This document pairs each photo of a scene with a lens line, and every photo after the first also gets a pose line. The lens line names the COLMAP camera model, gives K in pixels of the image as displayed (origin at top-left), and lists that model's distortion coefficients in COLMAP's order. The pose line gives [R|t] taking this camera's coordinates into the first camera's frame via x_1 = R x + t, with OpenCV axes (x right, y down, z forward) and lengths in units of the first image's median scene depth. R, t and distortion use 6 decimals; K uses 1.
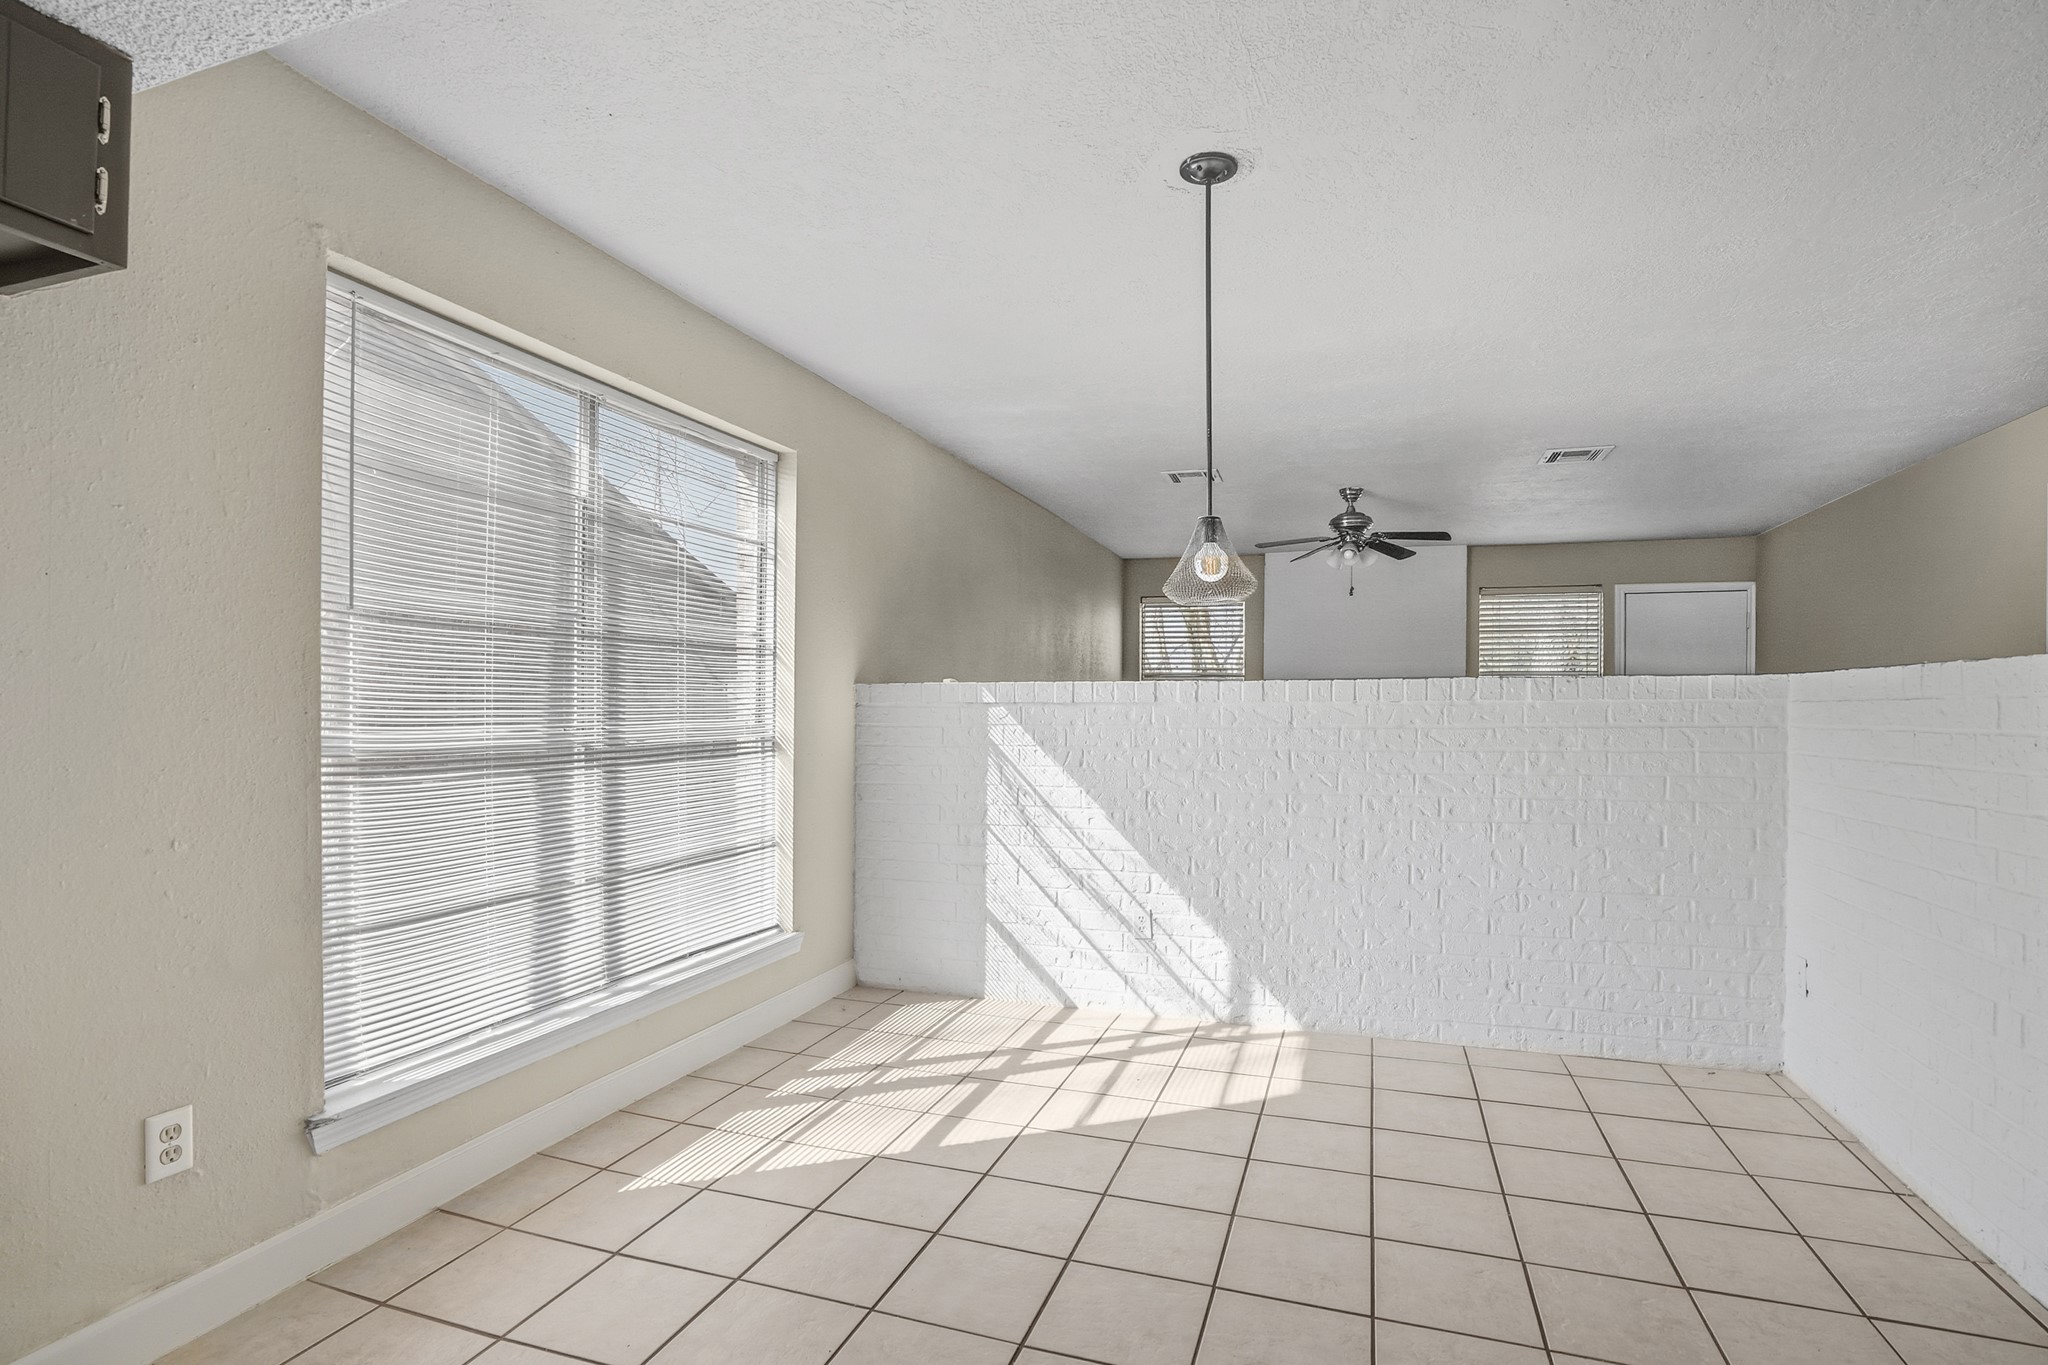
lens RADIAL K [[1028.8, 0, 1024.0], [0, 1028.8, 682.5], [0, 0, 1]] dist [-0.058739, 0.036808]
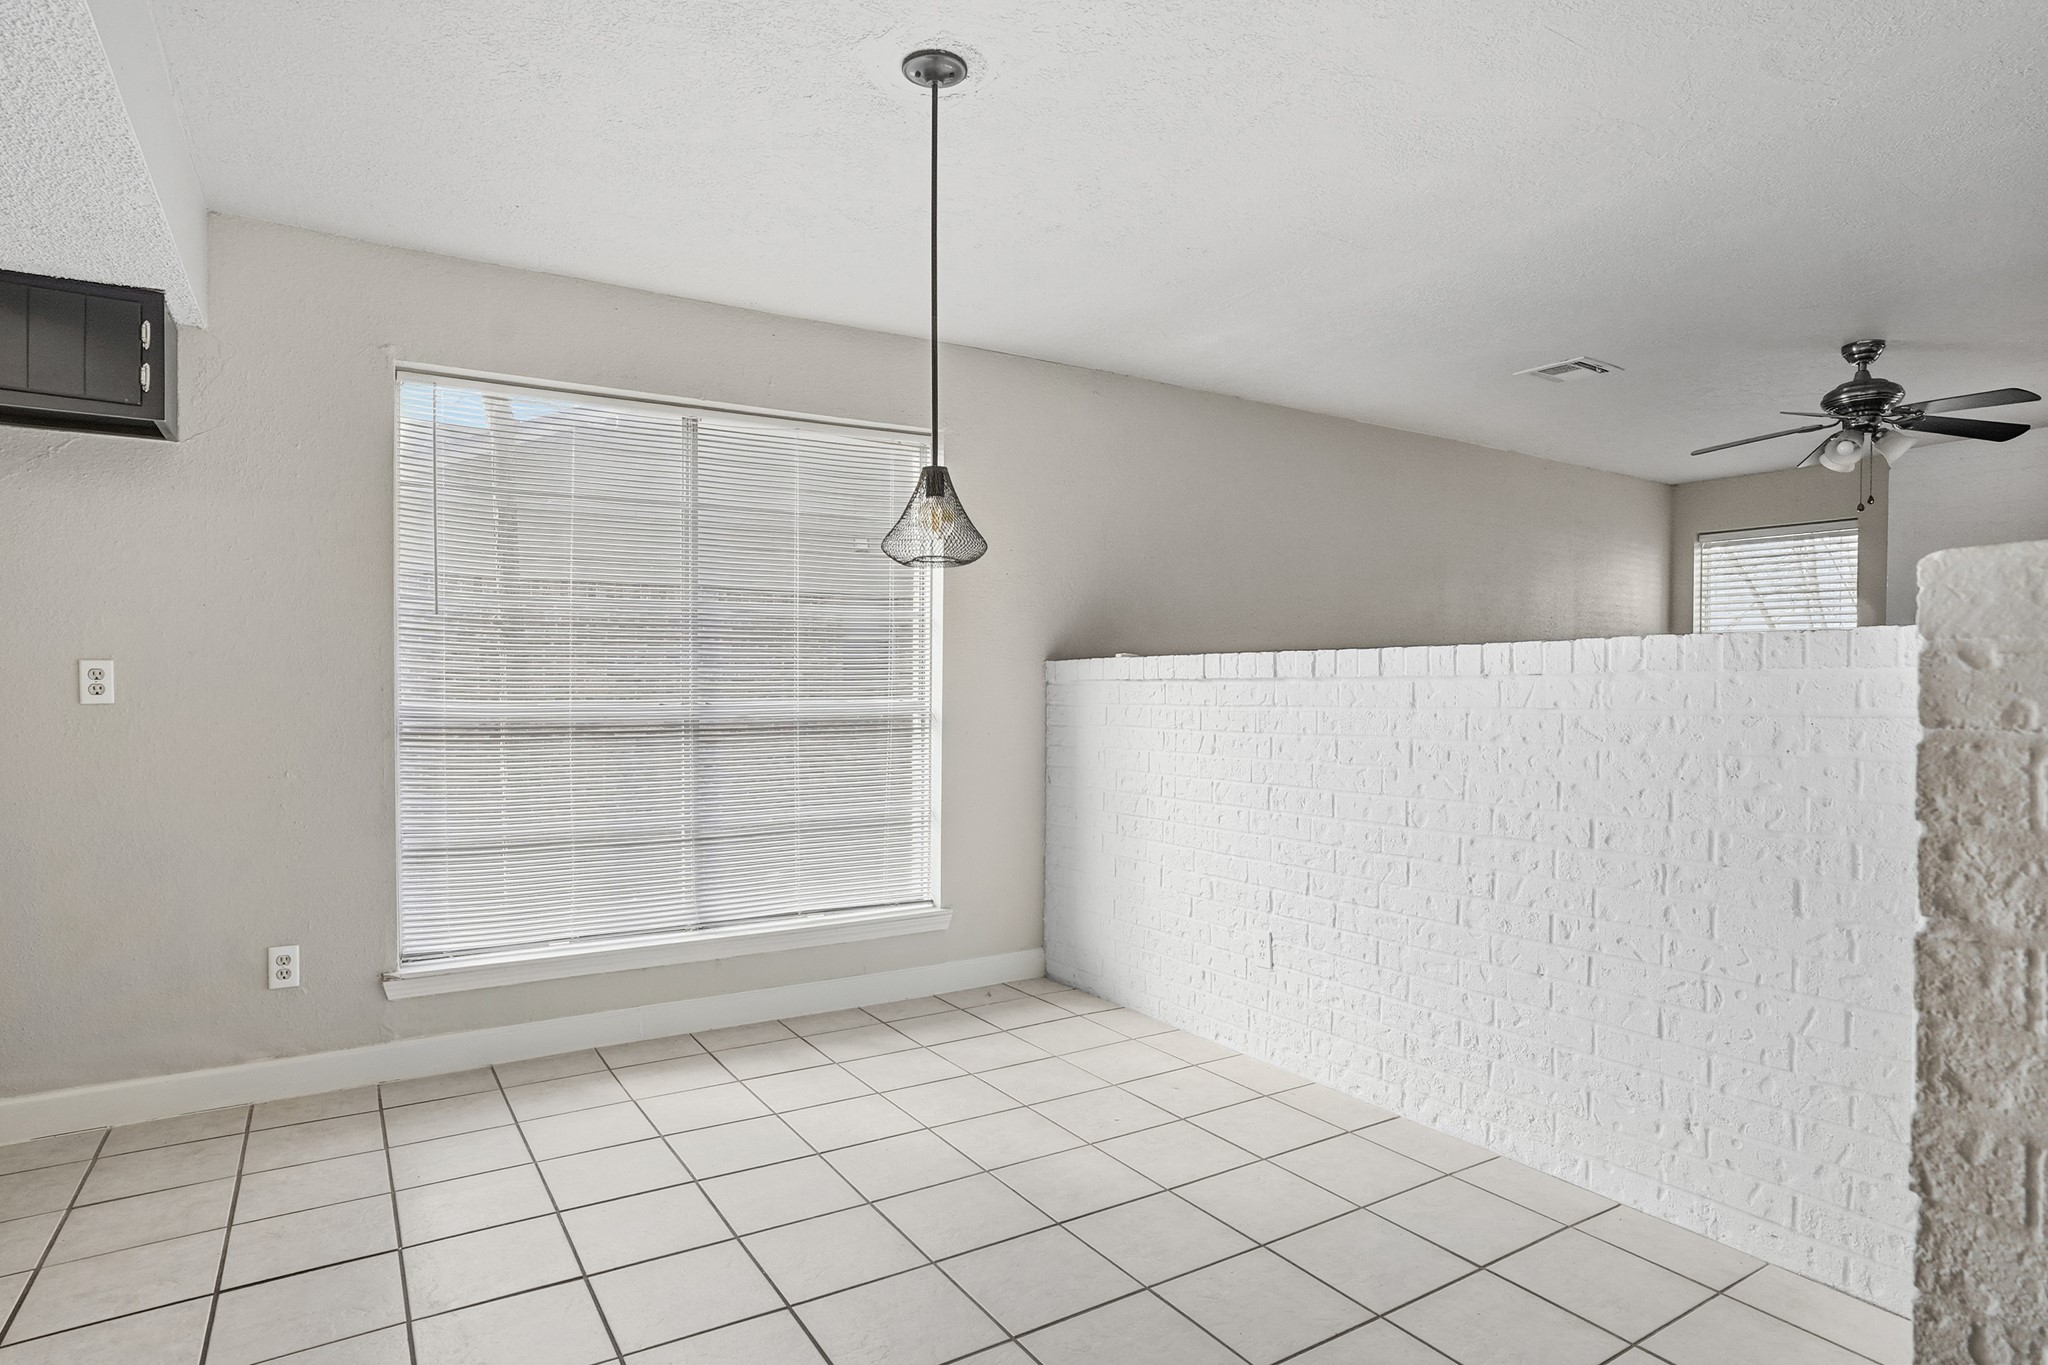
lens RADIAL K [[1127.6, 0, 1025.9], [0, 1127.6, 664.4], [0, 0, 1]] dist [-0.057902, 0.047769]
pose [[0.776464, -0.014053, -0.630005, 0.575172], [0.016694, 0.999859, -0.001729, 0.007574], [0.629940, -0.009175, 0.776589, 0.204936]]
